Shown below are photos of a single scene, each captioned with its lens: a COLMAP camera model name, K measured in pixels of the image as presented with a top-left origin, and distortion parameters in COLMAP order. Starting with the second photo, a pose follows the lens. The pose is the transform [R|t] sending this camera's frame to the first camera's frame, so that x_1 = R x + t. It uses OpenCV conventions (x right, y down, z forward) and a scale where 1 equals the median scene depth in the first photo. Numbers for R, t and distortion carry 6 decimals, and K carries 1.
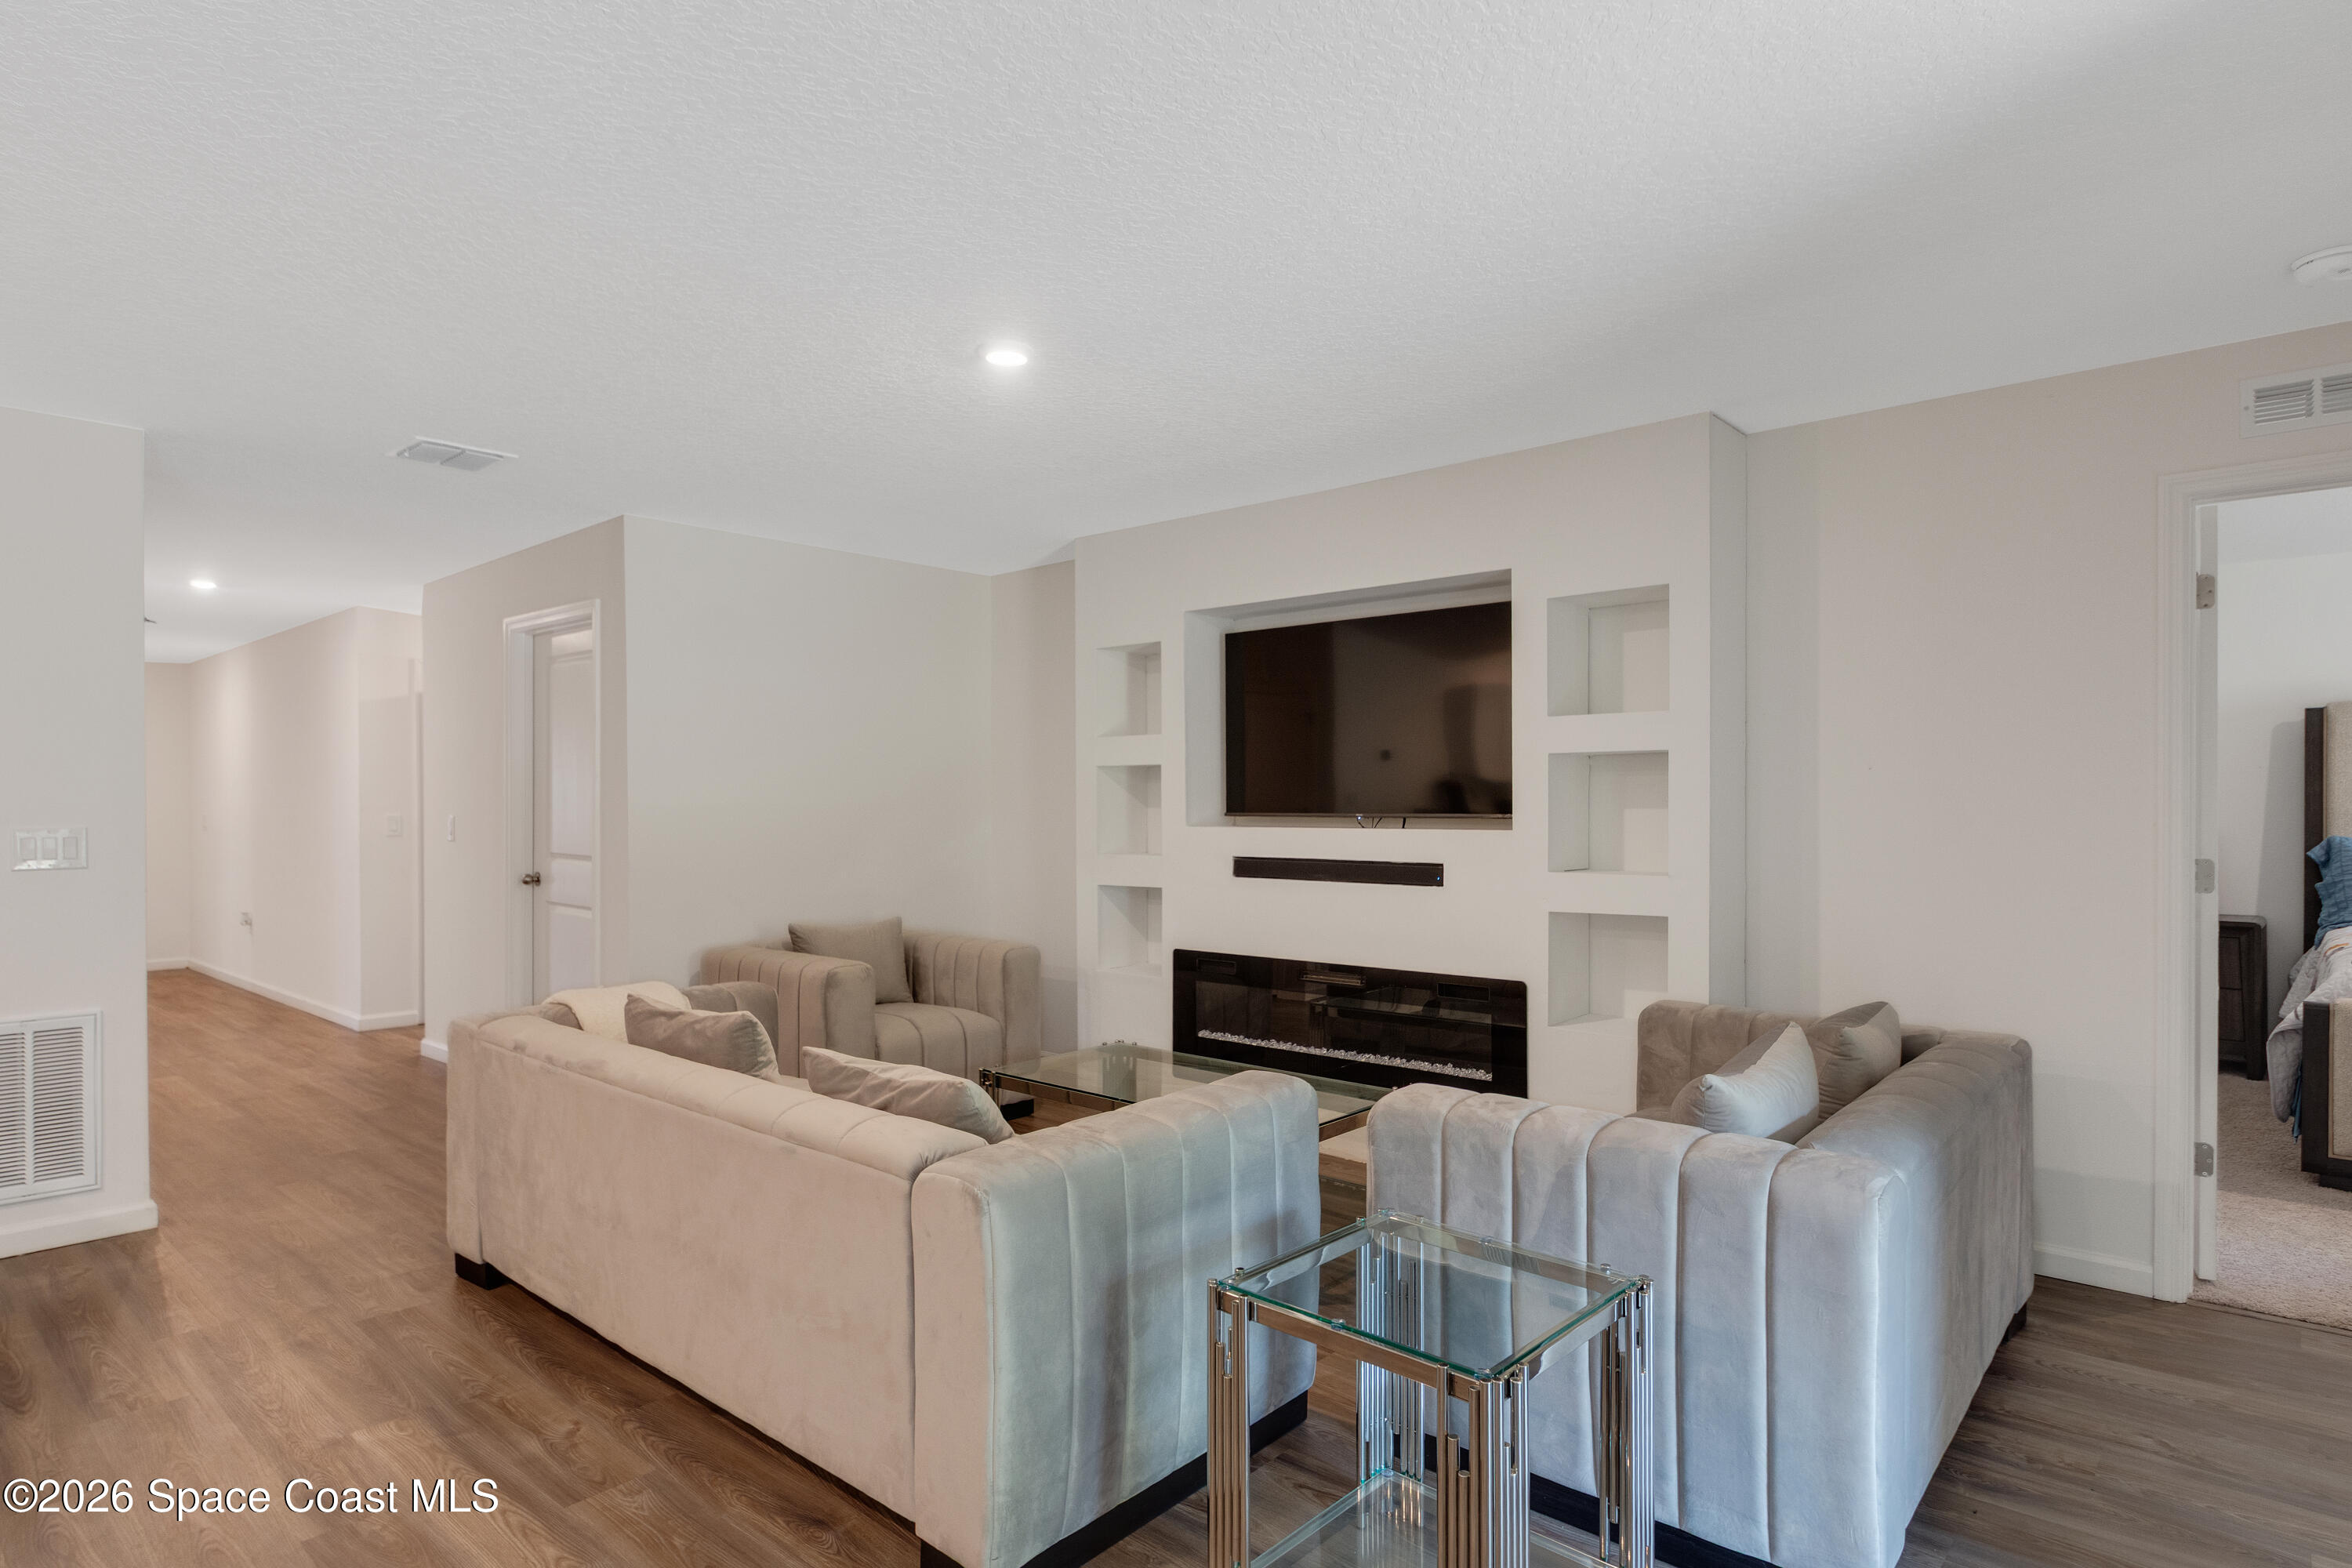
lens RADIAL K [[1281.0, 0, 1076.4], [0, 1281.0, 810.6], [0, 0, 1]] dist [0.000428, 0.001318]
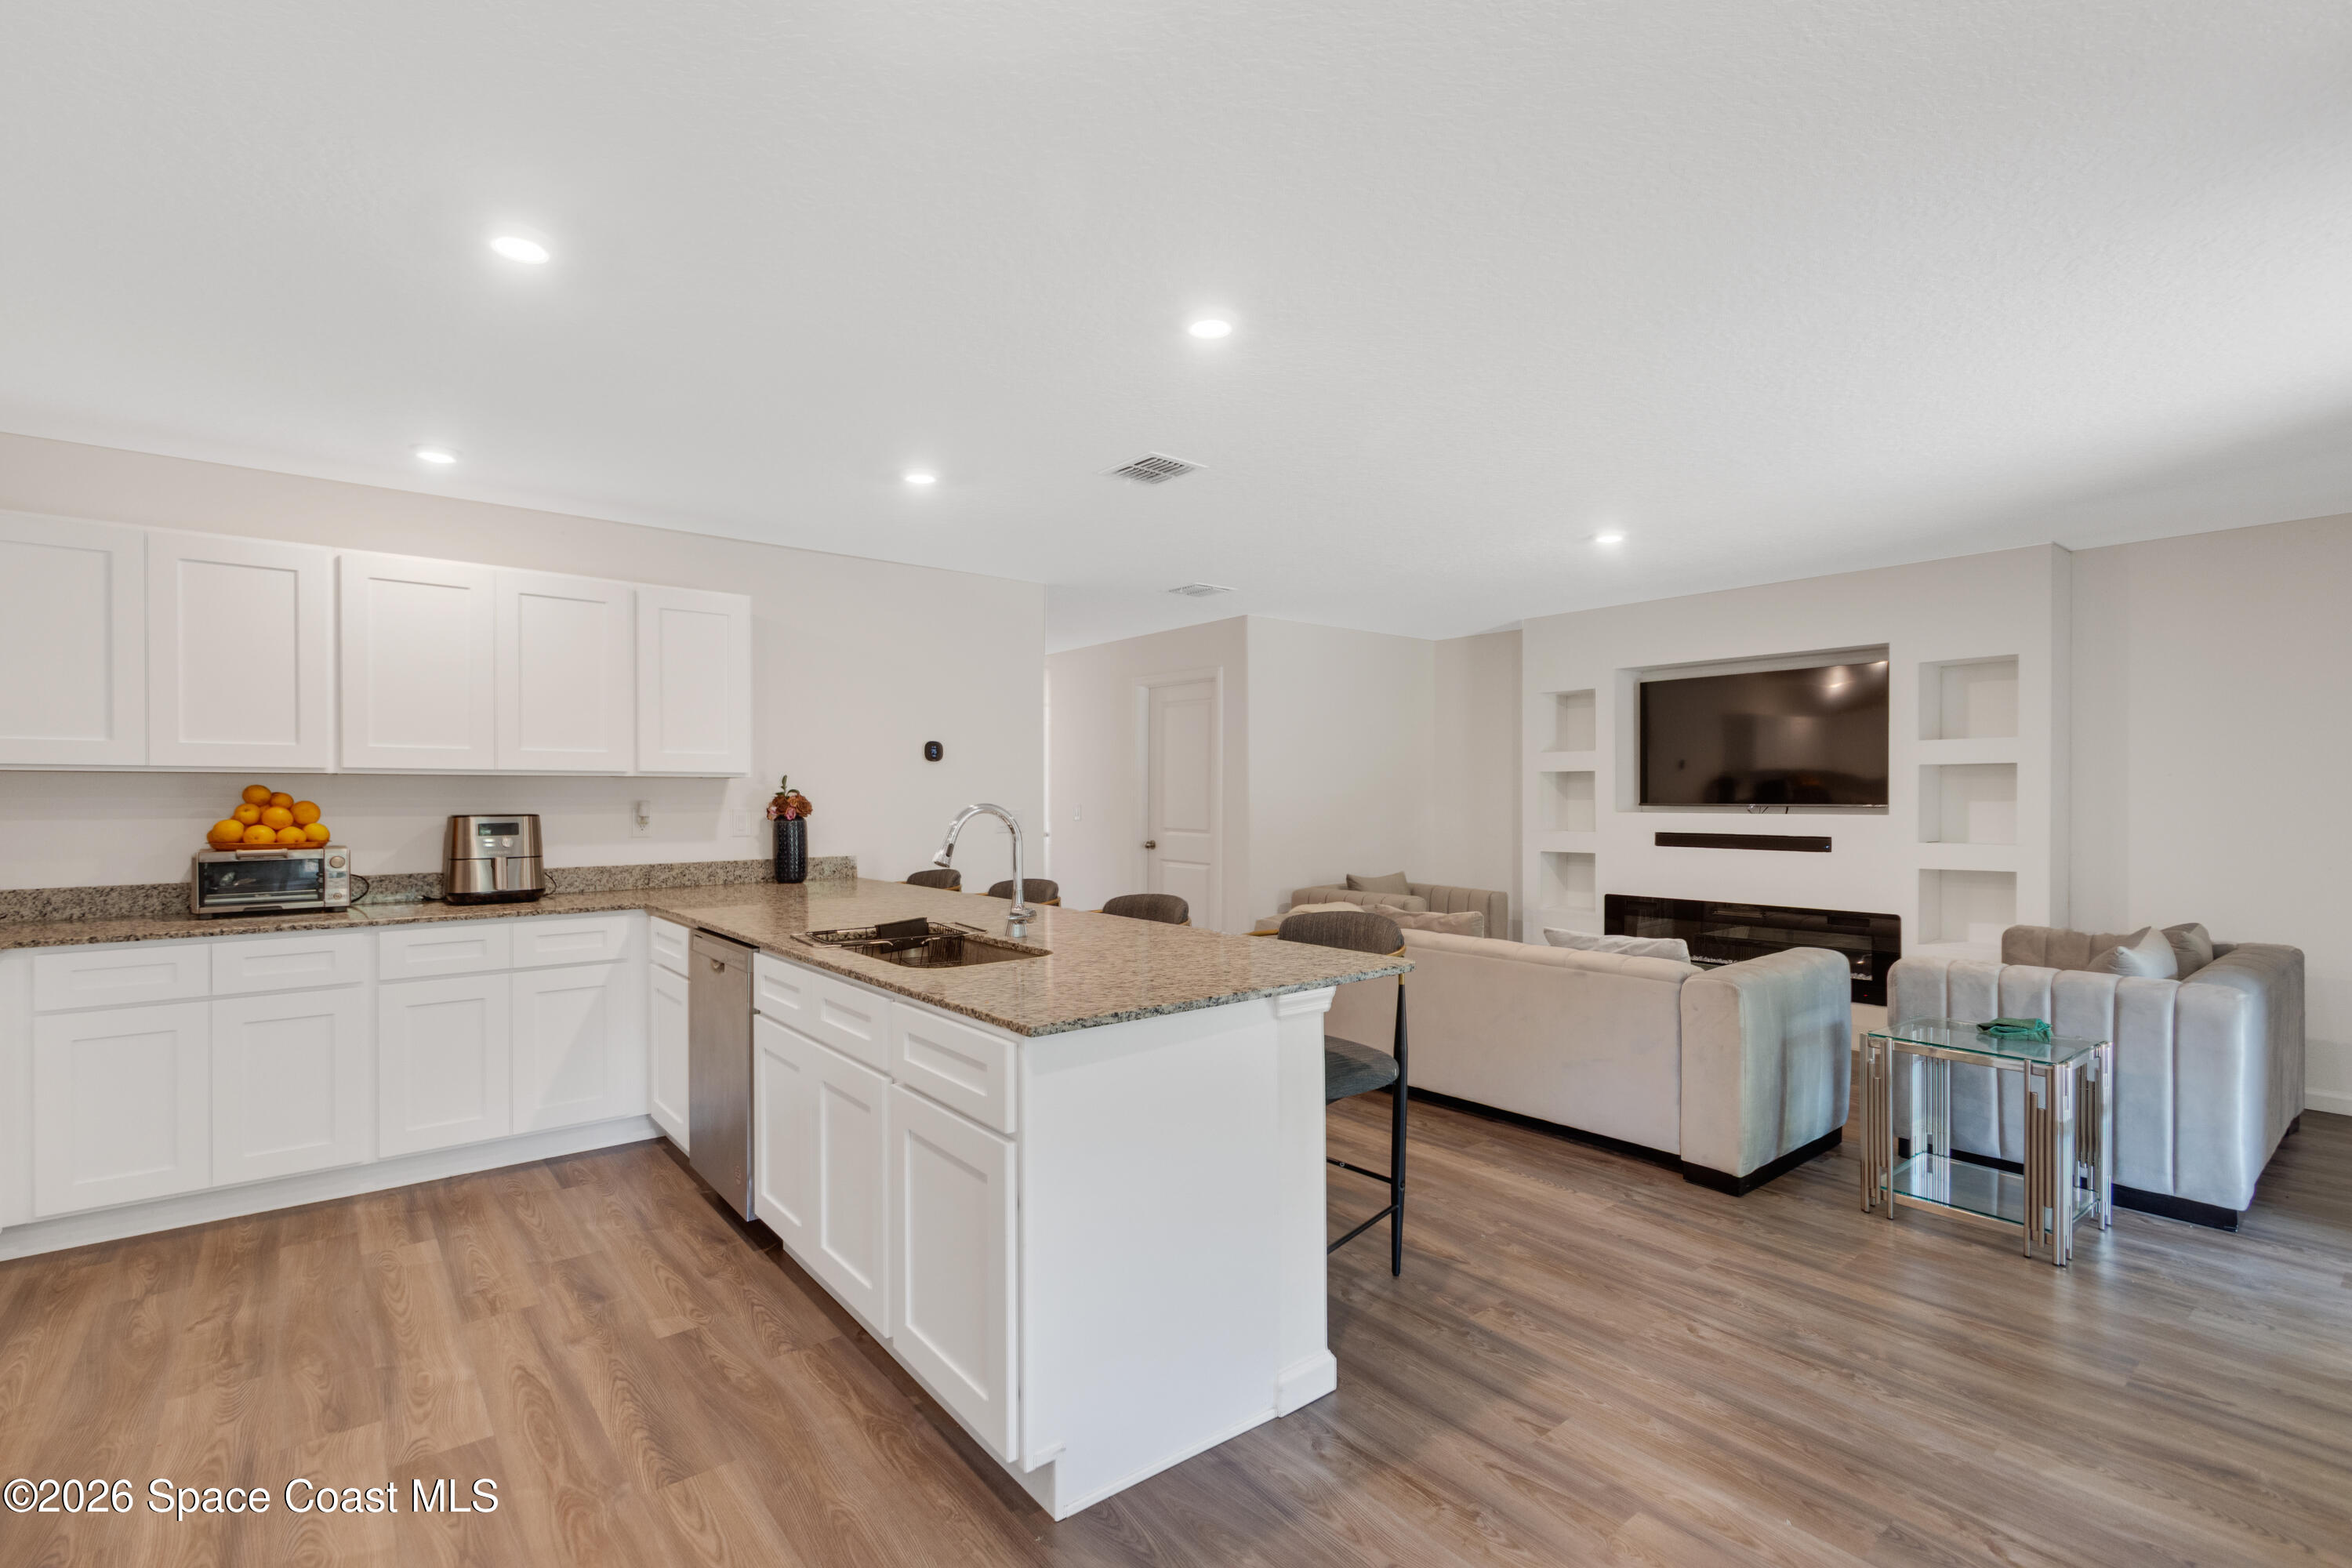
lens RADIAL K [[1059.1, 0, 1125.9], [0, 1059.1, 800.9], [0, 0, 1]] dist [0.020627, -0.008708]
pose [[0.988300, 0.002607, -0.152503, -0.380593], [-0.002555, 0.999997, 0.000533, 0.000150], [0.152504, -0.000137, 0.988303, -0.409694]]
